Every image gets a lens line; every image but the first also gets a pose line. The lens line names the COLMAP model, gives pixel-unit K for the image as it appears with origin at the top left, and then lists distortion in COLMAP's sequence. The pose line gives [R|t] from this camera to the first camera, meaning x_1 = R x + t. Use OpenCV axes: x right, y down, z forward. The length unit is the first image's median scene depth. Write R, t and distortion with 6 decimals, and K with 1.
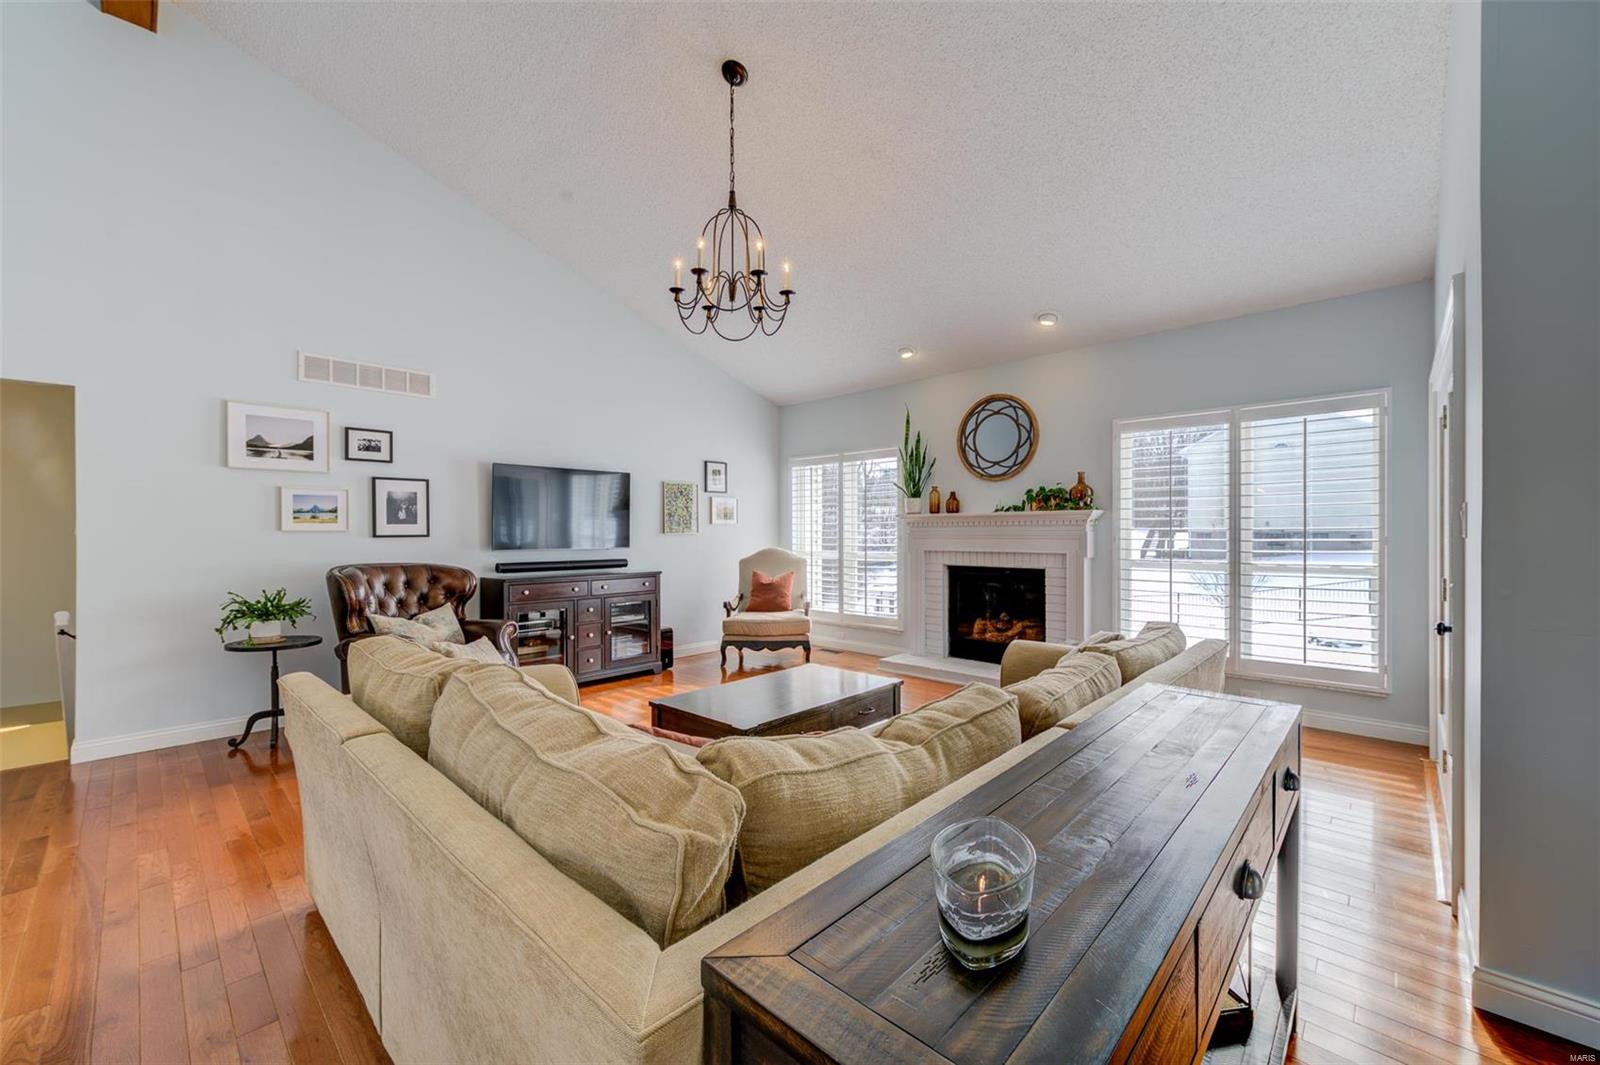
lens RADIAL K [[644.1, 0, 794.5], [0, 644.1, 529.5], [0, 0, 1]] dist [0.000946, 0.000082]
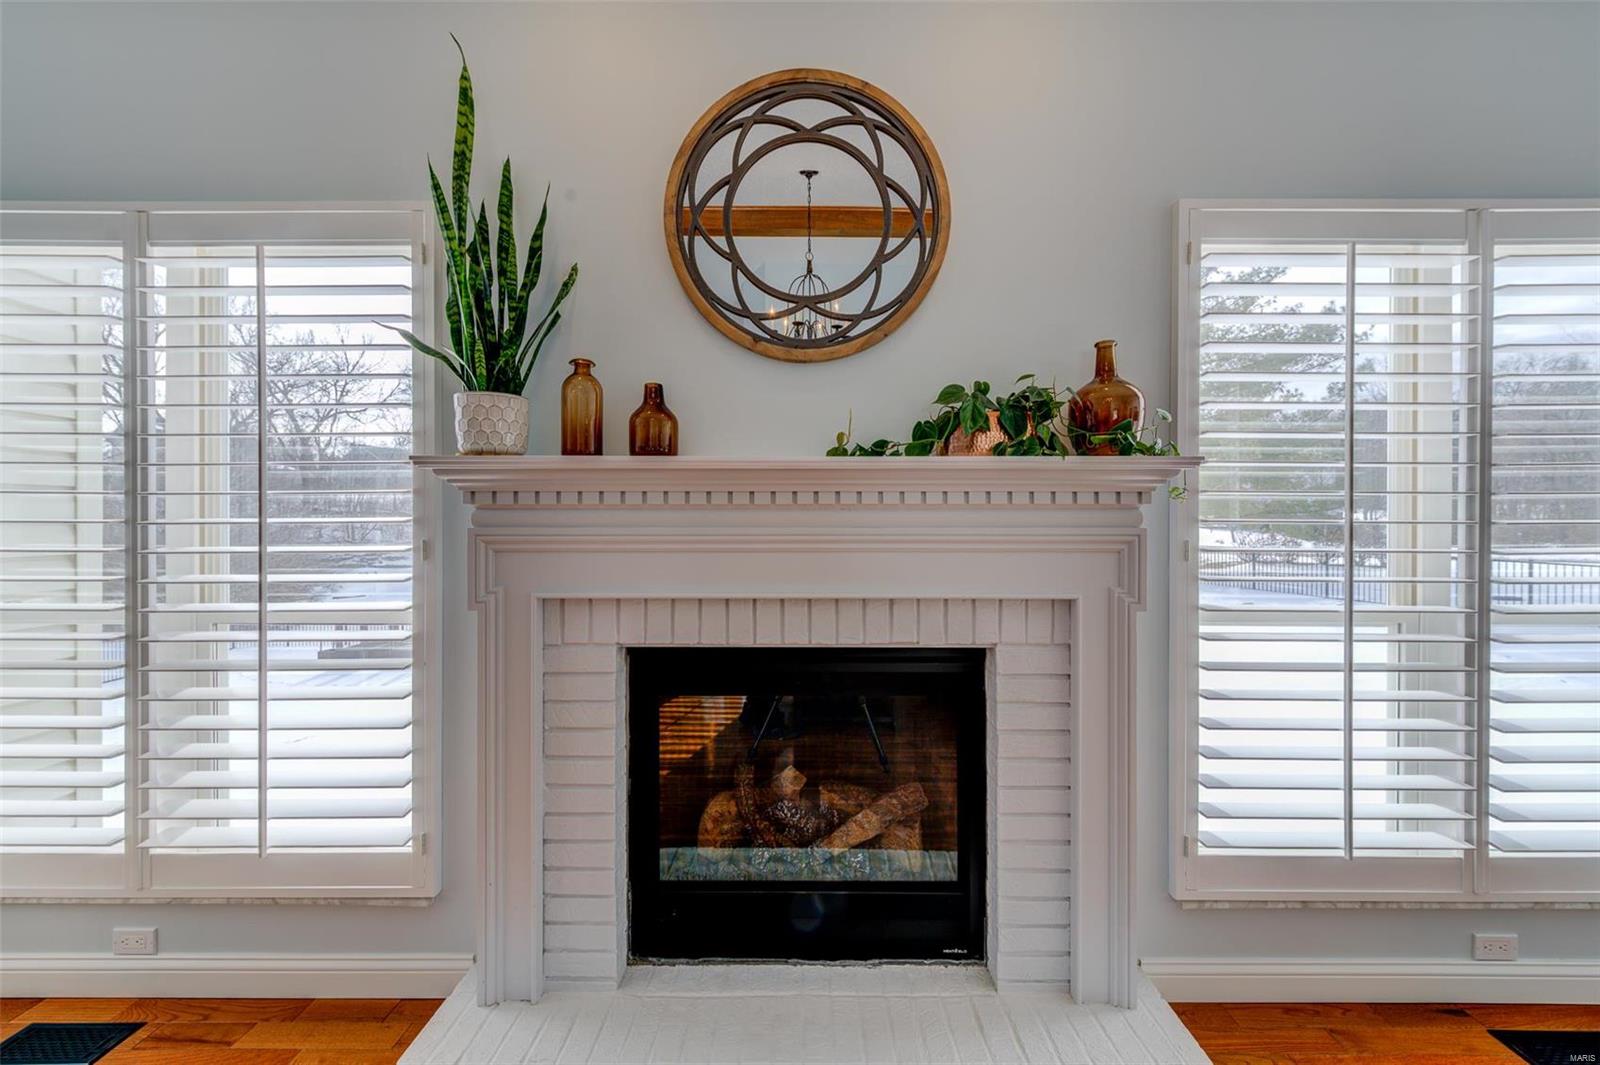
lens RADIAL K [[634.4, 0, 830.1], [0, 634.4, 537.3], [0, 0, 1]] dist [0.001173, 0.000096]
pose [[0.719227, -0.000149, 0.694775, 0.109555], [-0.005755, 0.999964, 0.006172, 0.005981], [-0.694751, -0.008438, 0.719201, 0.750282]]
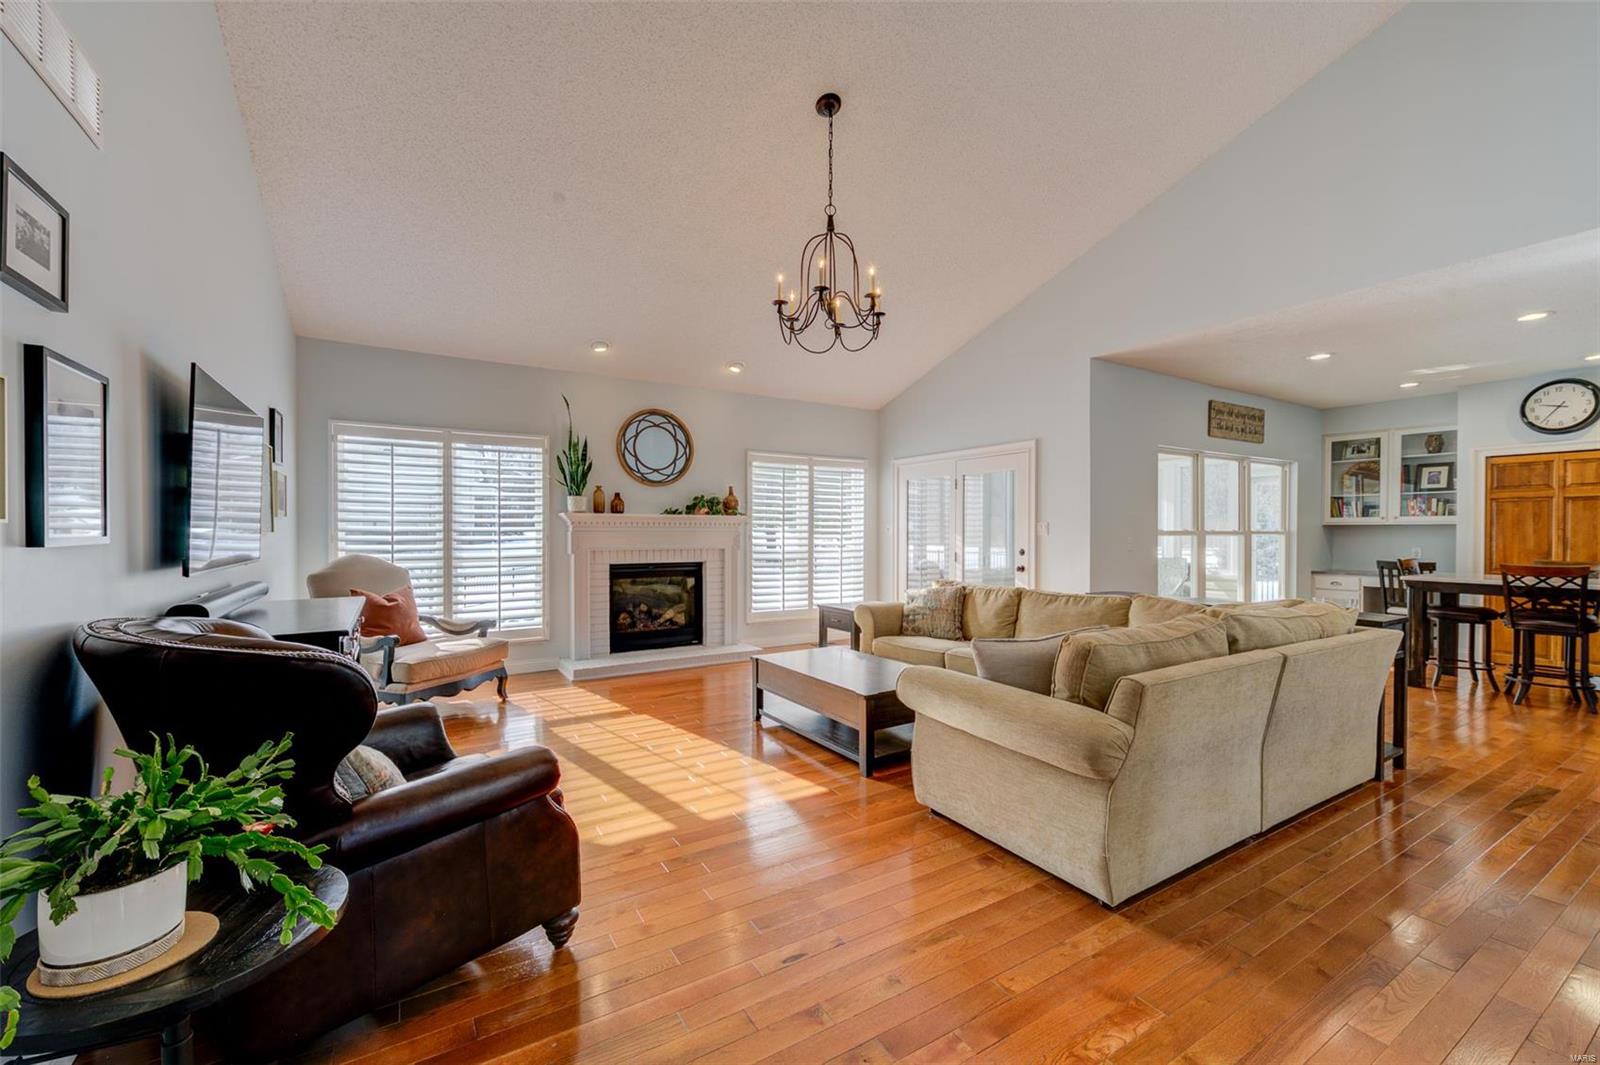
lens RADIAL K [[629.6, 0, 821.8], [0, 629.6, 533.9], [0, 0, 1]] dist [0.001600, 0.000139]
pose [[0.248230, 0.001389, 0.968700, -0.653060], [-0.004628, 0.999989, -0.000248, 0.006172], [-0.968690, -0.004422, 0.248234, 0.433704]]
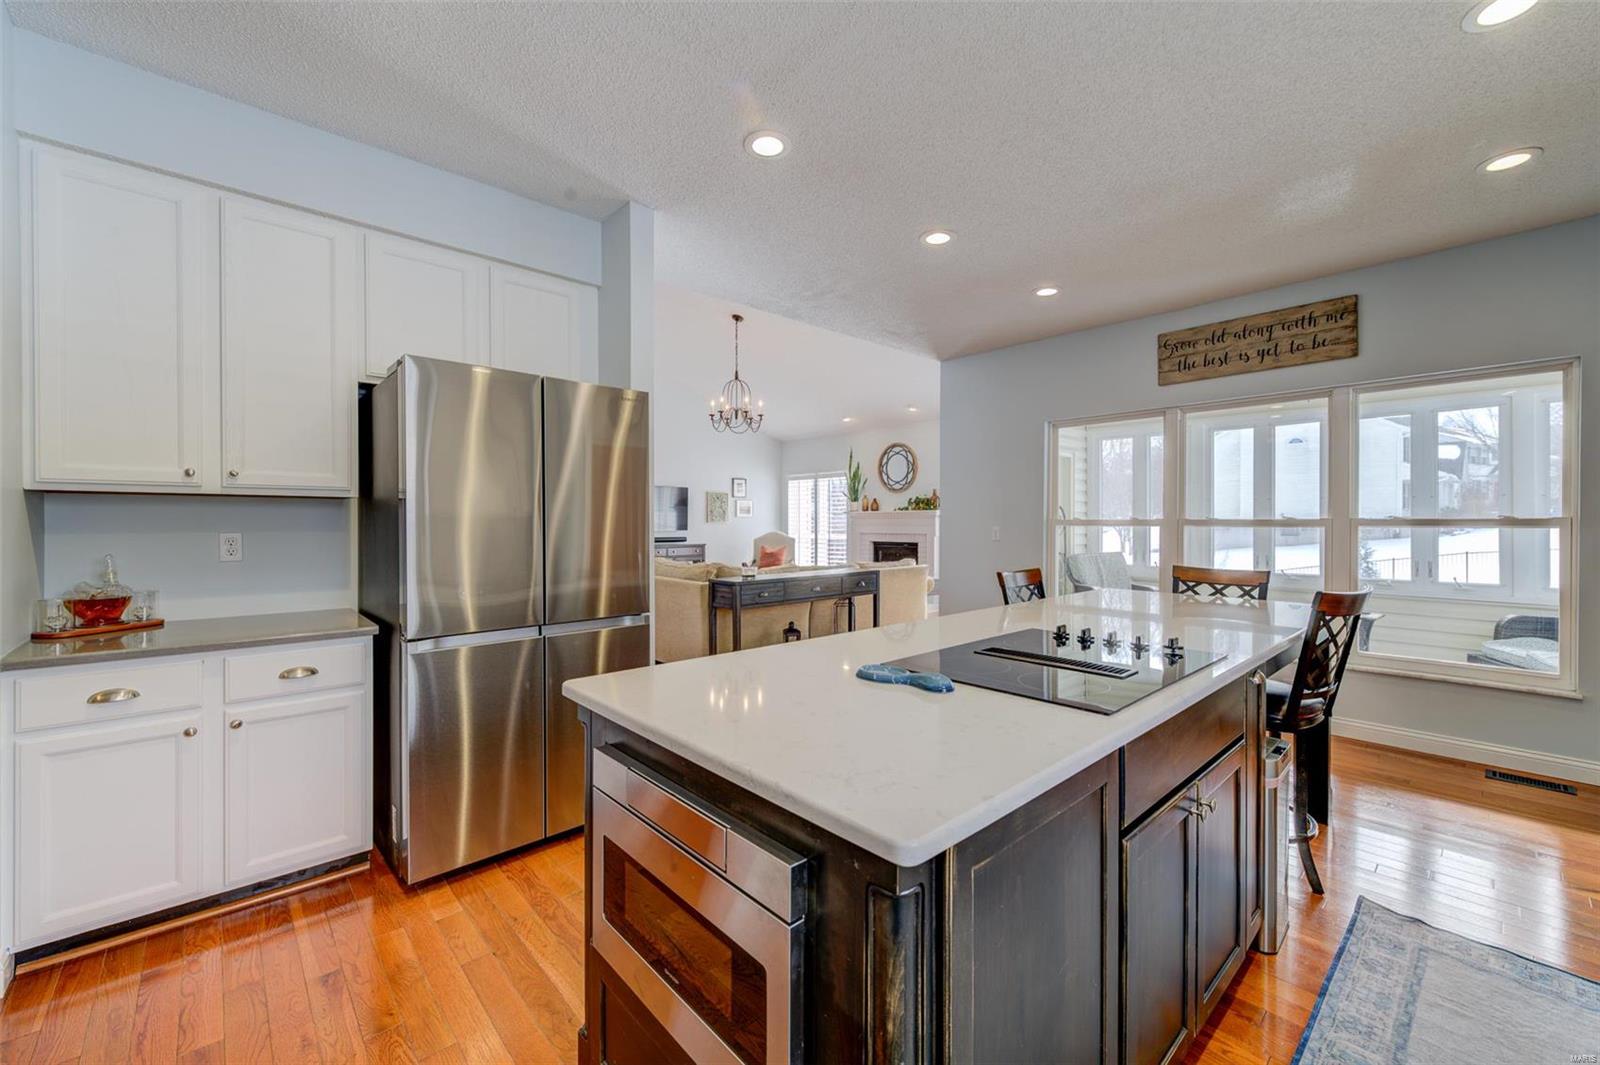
lens RADIAL K [[652.0, 0, 799.2], [0, 652.0, 527.7], [0, 0, 1]] dist [0.003066, 0.000008]
pose [[0.997913, 0.004072, -0.064444, 0.158457], [-0.003373, 0.999934, 0.010941, 0.000353], [0.064485, -0.010701, 0.997861, -0.742212]]
